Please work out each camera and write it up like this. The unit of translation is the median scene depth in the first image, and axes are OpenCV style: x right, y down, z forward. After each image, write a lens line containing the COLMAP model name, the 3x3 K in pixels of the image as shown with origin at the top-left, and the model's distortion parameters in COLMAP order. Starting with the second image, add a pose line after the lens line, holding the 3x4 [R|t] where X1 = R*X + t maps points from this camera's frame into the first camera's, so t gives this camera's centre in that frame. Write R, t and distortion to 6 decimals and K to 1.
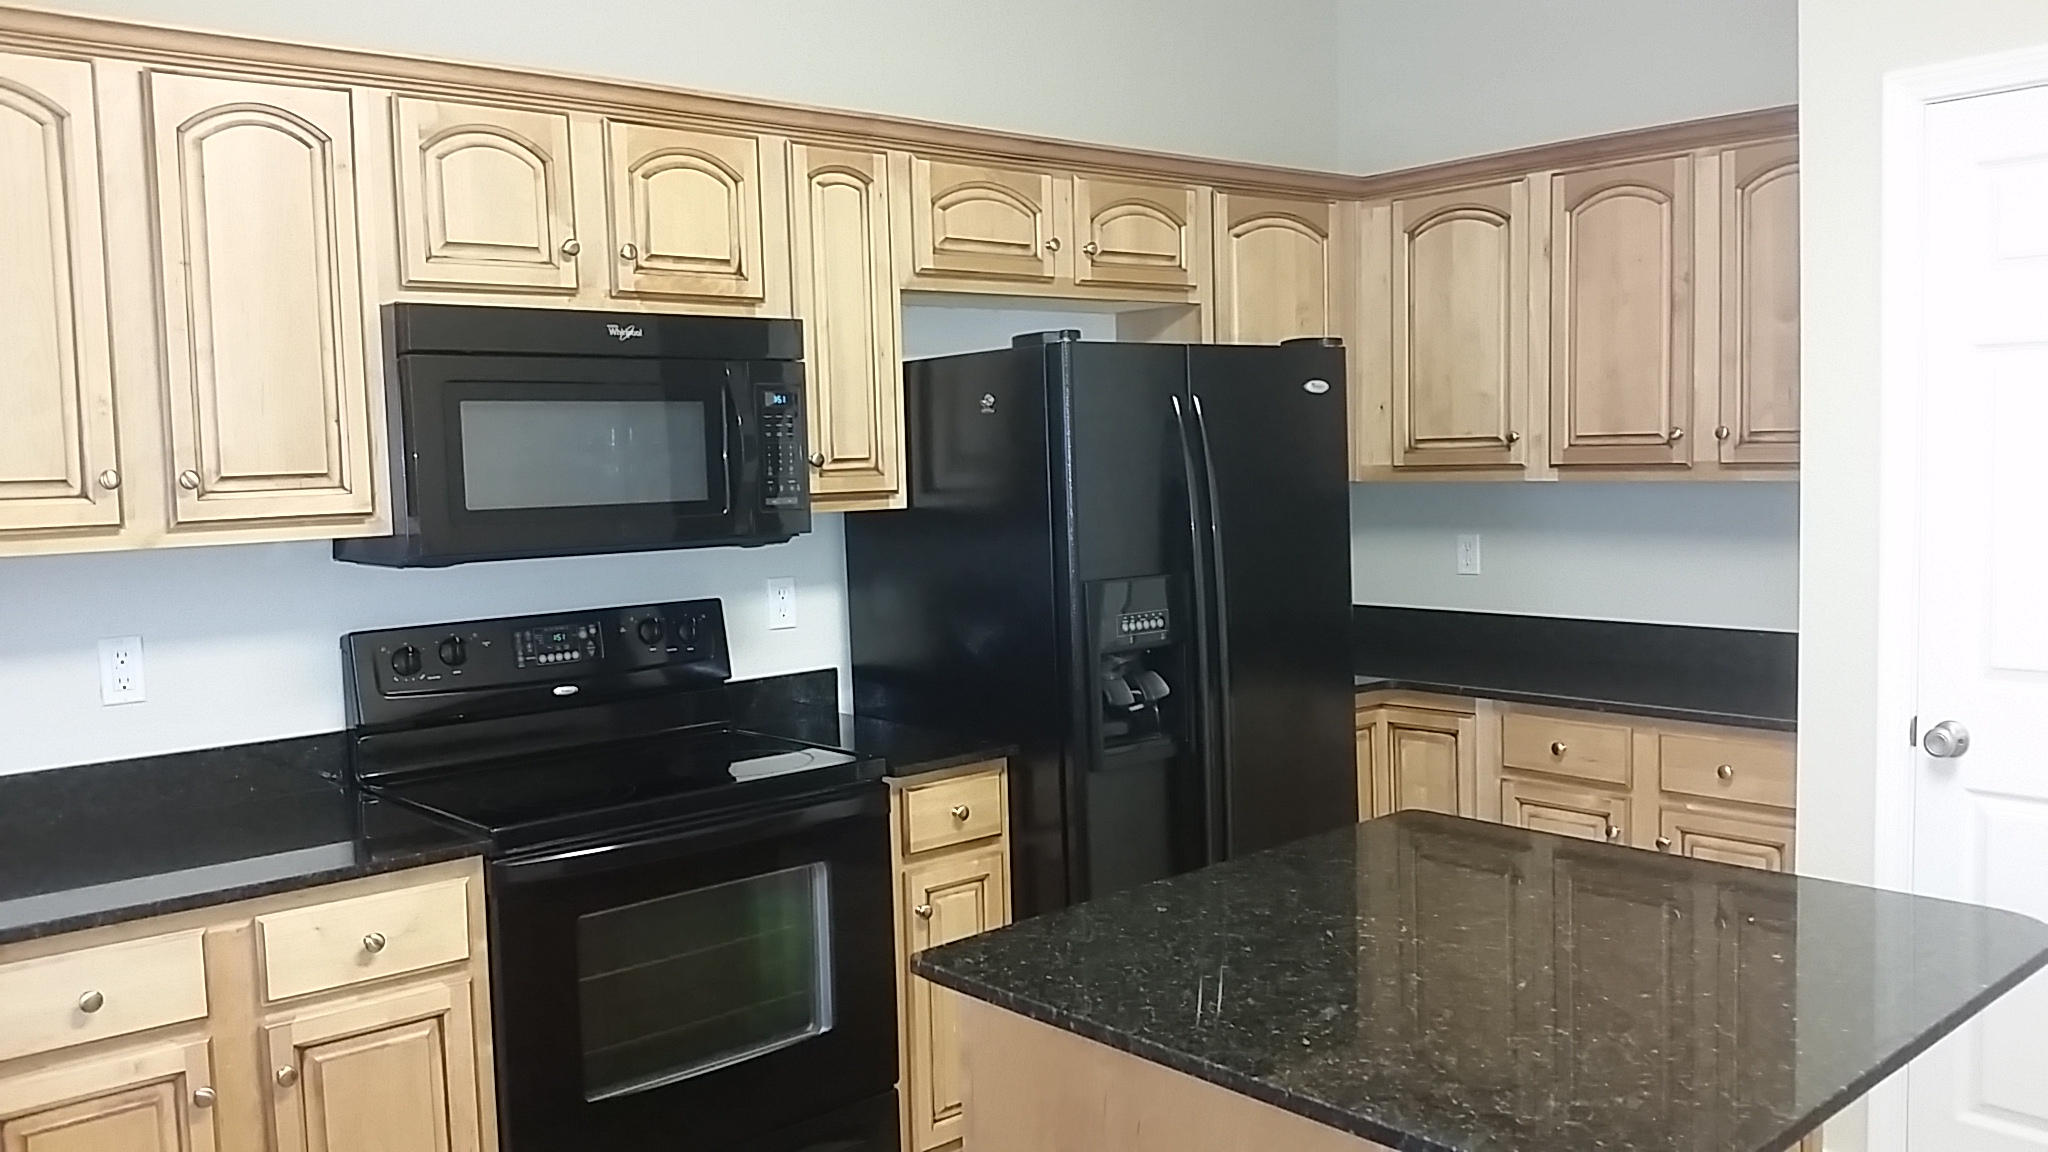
lens RADIAL K [[1714.3, 0, 1024.0], [0, 1714.3, 576.0], [0, 0, 1]] dist [0.130586, -0.306542]
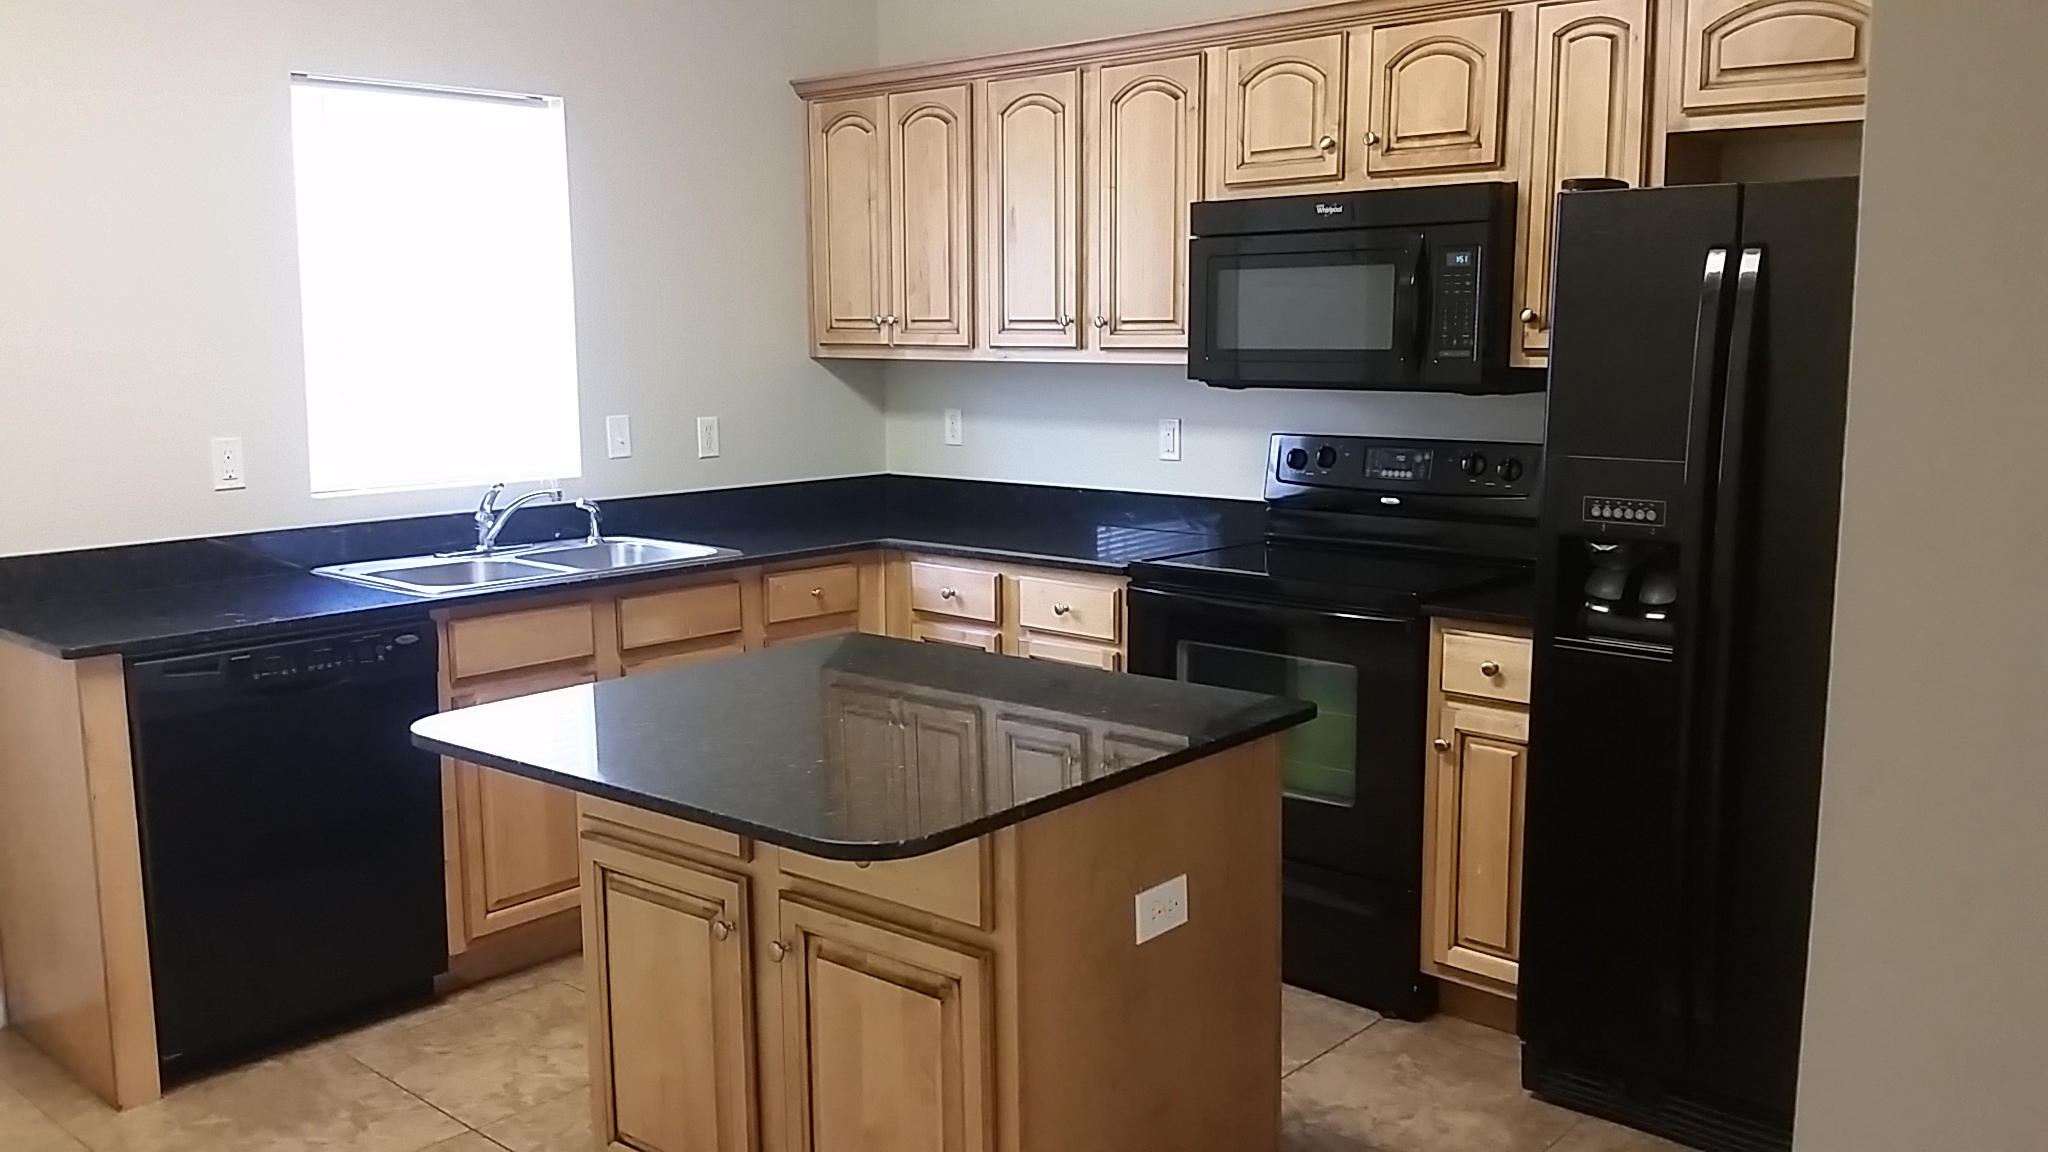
lens RADIAL K [[1714.3, 0, 1024.0], [0, 1714.3, 576.0], [0, 0, 1]] dist [0.130586, -0.306542]
pose [[0.128335, 0.172840, -0.976553, 0.950510], [-0.069563, 0.983839, 0.164988, -0.068864], [0.989288, 0.046759, 0.138284, 0.597172]]
